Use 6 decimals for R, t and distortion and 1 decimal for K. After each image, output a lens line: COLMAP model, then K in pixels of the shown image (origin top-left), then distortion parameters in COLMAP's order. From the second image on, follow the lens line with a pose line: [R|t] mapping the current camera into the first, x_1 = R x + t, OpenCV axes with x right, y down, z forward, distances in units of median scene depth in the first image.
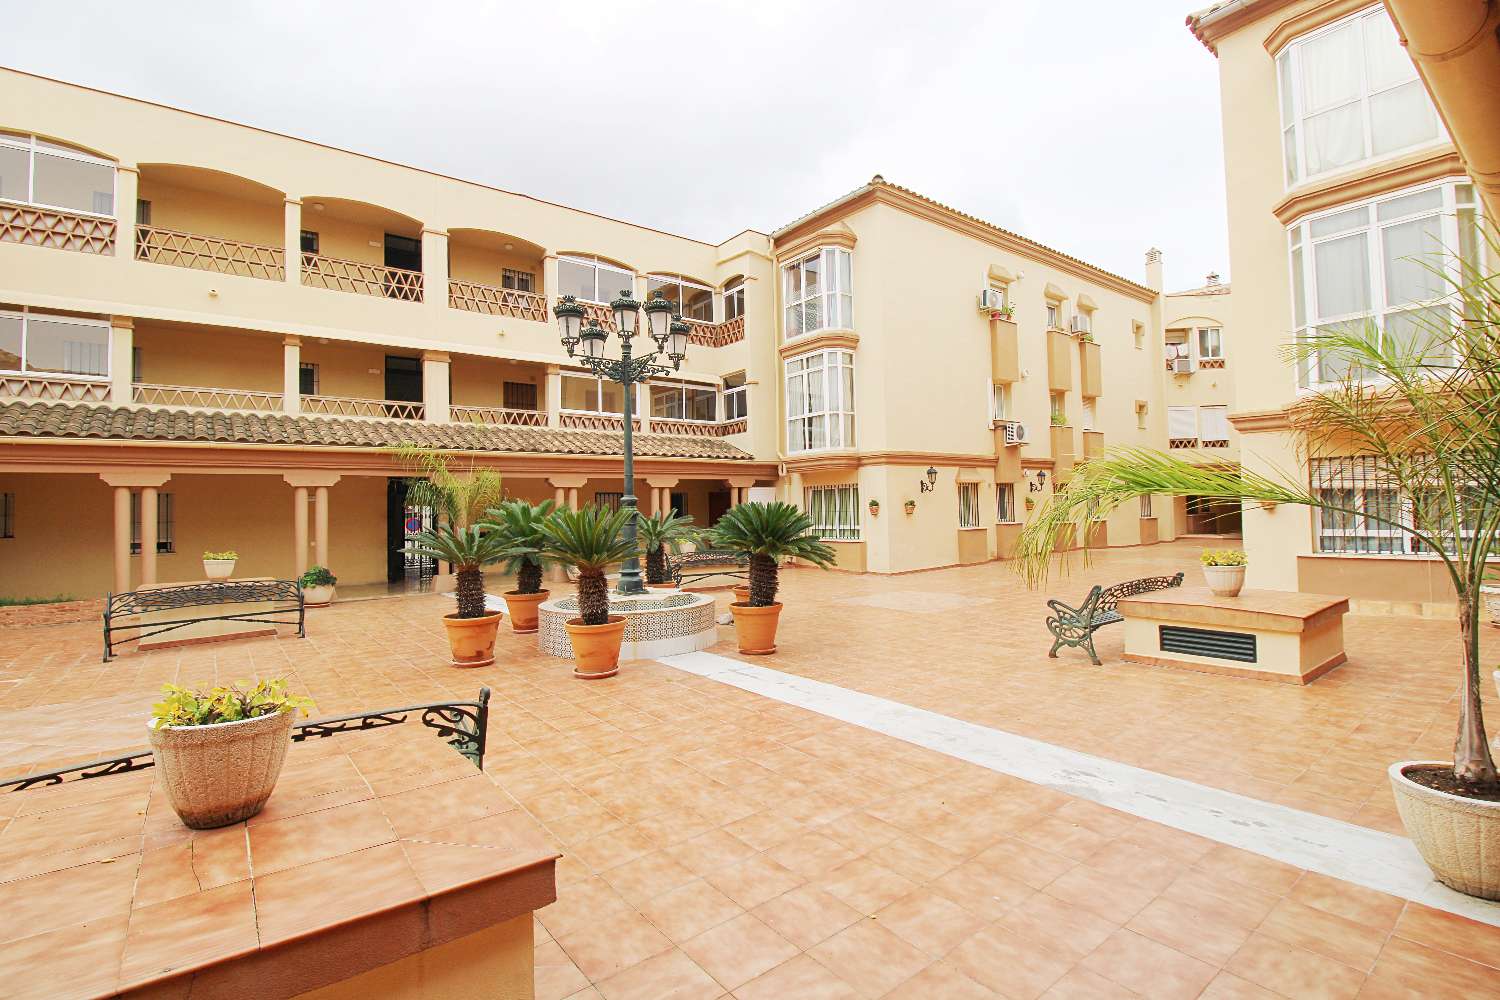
lens RADIAL K [[702.0, 0, 745.1], [0, 702.0, 481.0], [0, 0, 1]] dist [-0.017524, -0.000203]
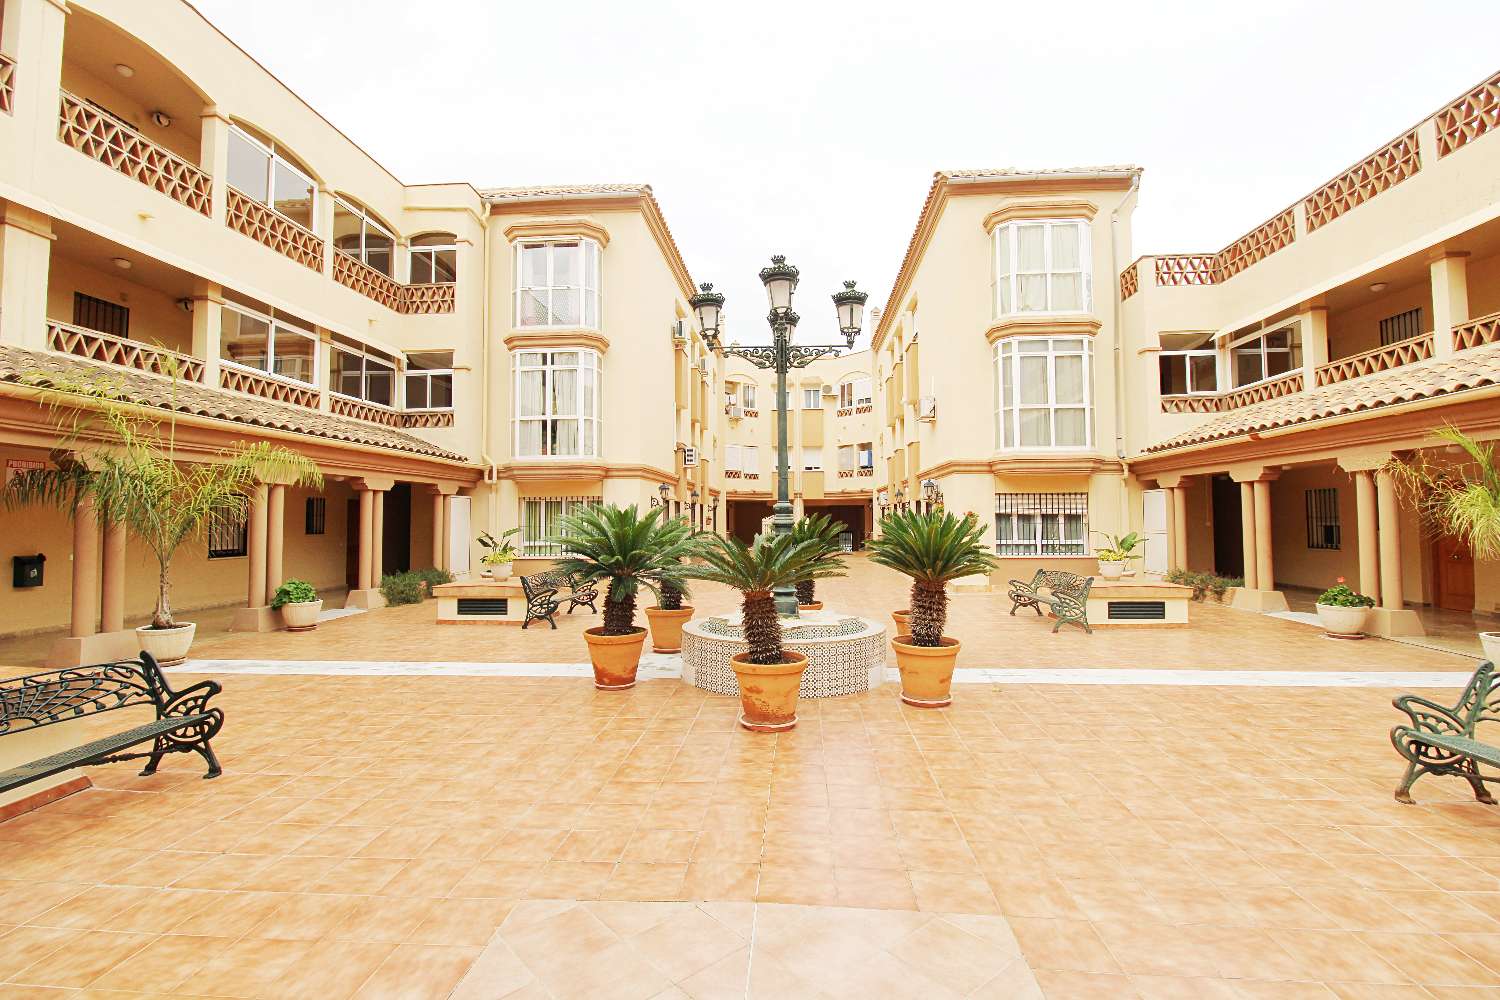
lens RADIAL K [[695.1, 0, 750.0], [0, 695.1, 500.0], [0, 0, 1]] dist [-0.025117, -0.000211]
pose [[0.666554, 0.038631, 0.744455, -0.391202], [-0.039166, 0.999092, -0.016776, 0.016222], [-0.744427, -0.017975, 0.667462, 0.222118]]
